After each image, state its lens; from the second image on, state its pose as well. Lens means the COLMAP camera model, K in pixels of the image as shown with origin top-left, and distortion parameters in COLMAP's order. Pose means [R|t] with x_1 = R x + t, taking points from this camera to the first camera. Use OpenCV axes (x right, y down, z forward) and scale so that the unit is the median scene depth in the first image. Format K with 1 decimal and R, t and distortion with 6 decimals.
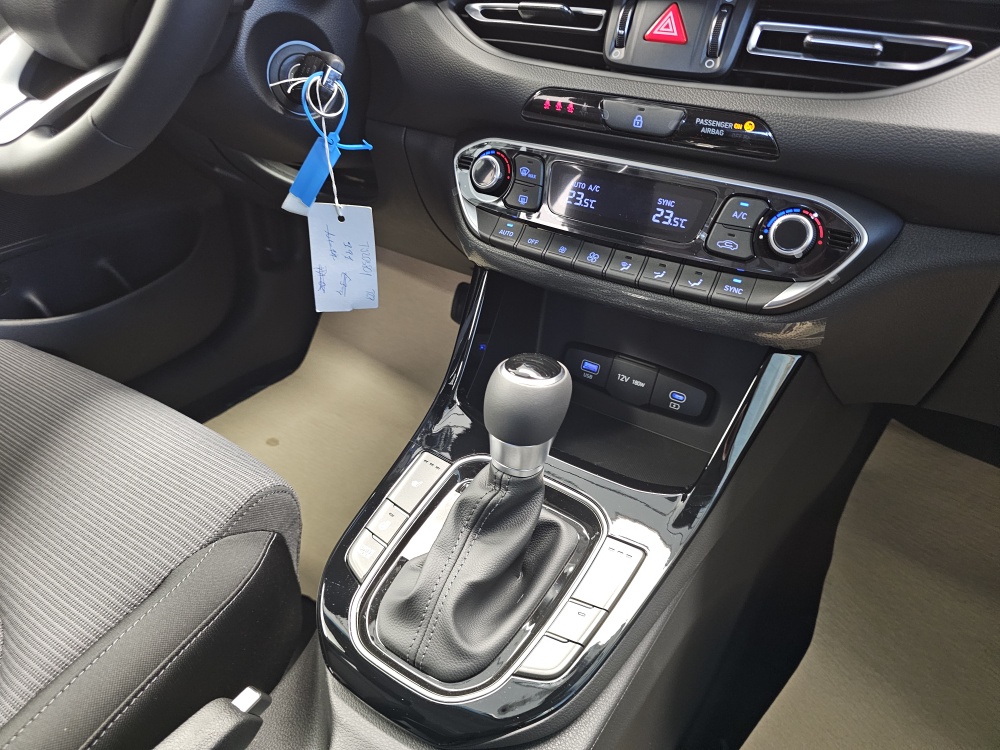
lens RADIAL K [[686.2, 0, 494.4], [0, 686.2, 378.8], [0, 0, 1]] dist [0.030206, -0.042467]
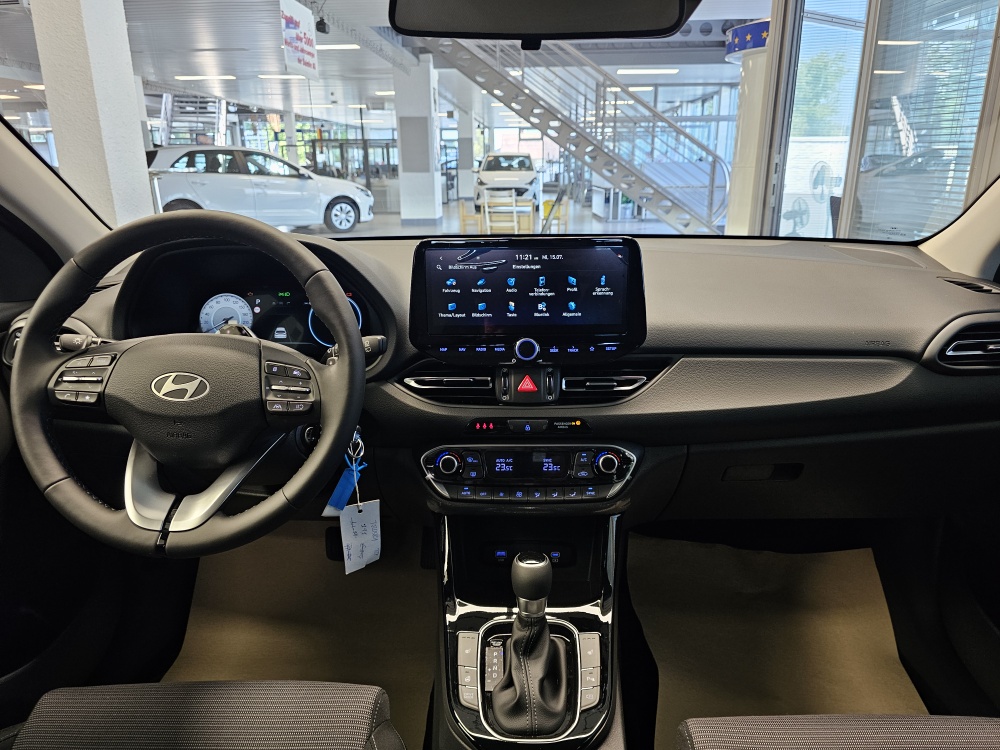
lens RADIAL K [[677.2, 0, 511.5], [0, 677.2, 370.6], [0, 0, 1]] dist [0.077390, -0.096238]
pose [[0.848766, -0.178274, 0.497810, -0.839188], [0.310992, 0.929708, -0.197298, -0.141905], [-0.427645, 0.322275, 0.844546, -0.794792]]
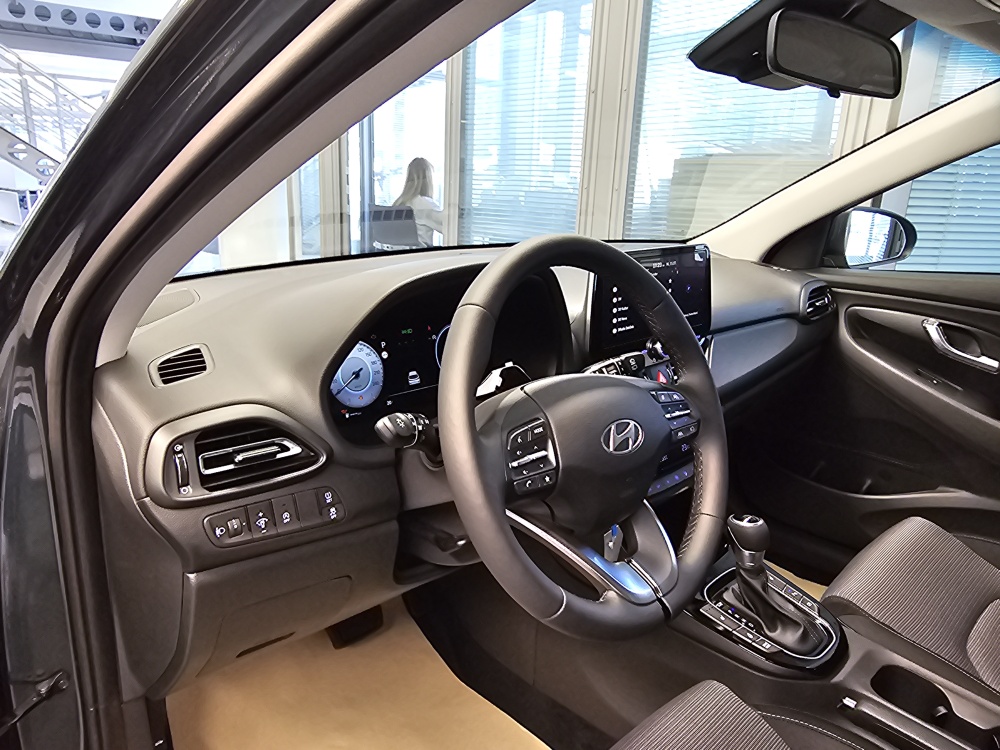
lens RADIAL K [[686.0, 0, 455.2], [0, 686.0, 373.0], [0, 0, 1]] dist [-0.004412, -0.002058]
pose [[0.256995, -0.286291, 0.923034, -2.113944], [0.514693, 0.848934, 0.120005, -1.171192], [-0.817951, 0.444239, 0.365524, 0.684878]]
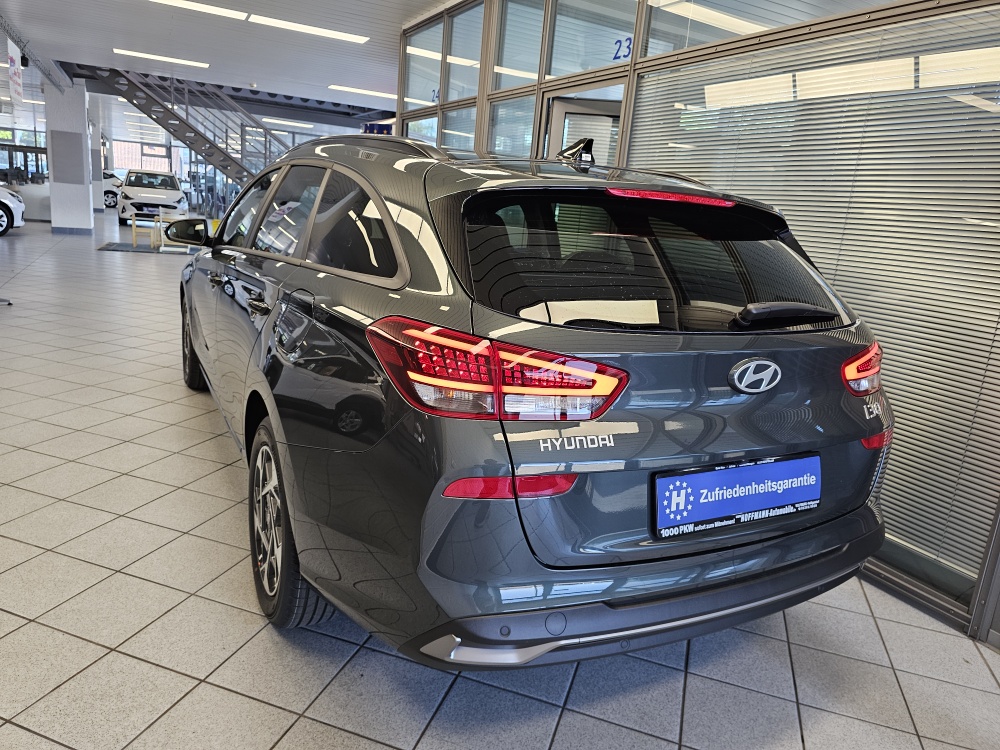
lens RADIAL K [[676.8, 0, 500.0], [0, 676.8, 375.0], [0, 0, 1]] dist [0.040388, -0.053222]
pose [[0.472854, -0.190186, 0.860371, -7.150107], [0.418085, 0.907943, -0.029074, 1.800757], [-0.775638, 0.373456, 0.508838, -4.598784]]
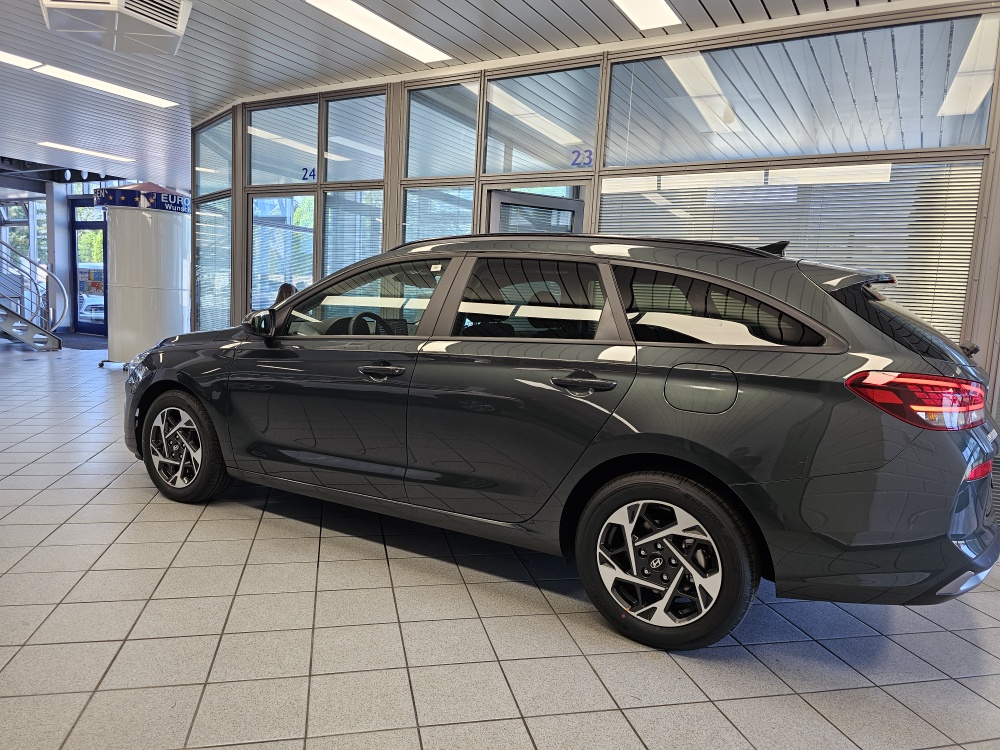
lens RADIAL K [[676.8, 0, 500.0], [0, 676.8, 375.0], [0, 0, 1]] dist [0.040388, -0.053222]
pose [[-0.059771, -0.137752, 0.988662, -9.231490], [0.502719, 0.851506, 0.149035, -0.888093], [-0.862381, 0.505927, 0.018355, -0.282604]]
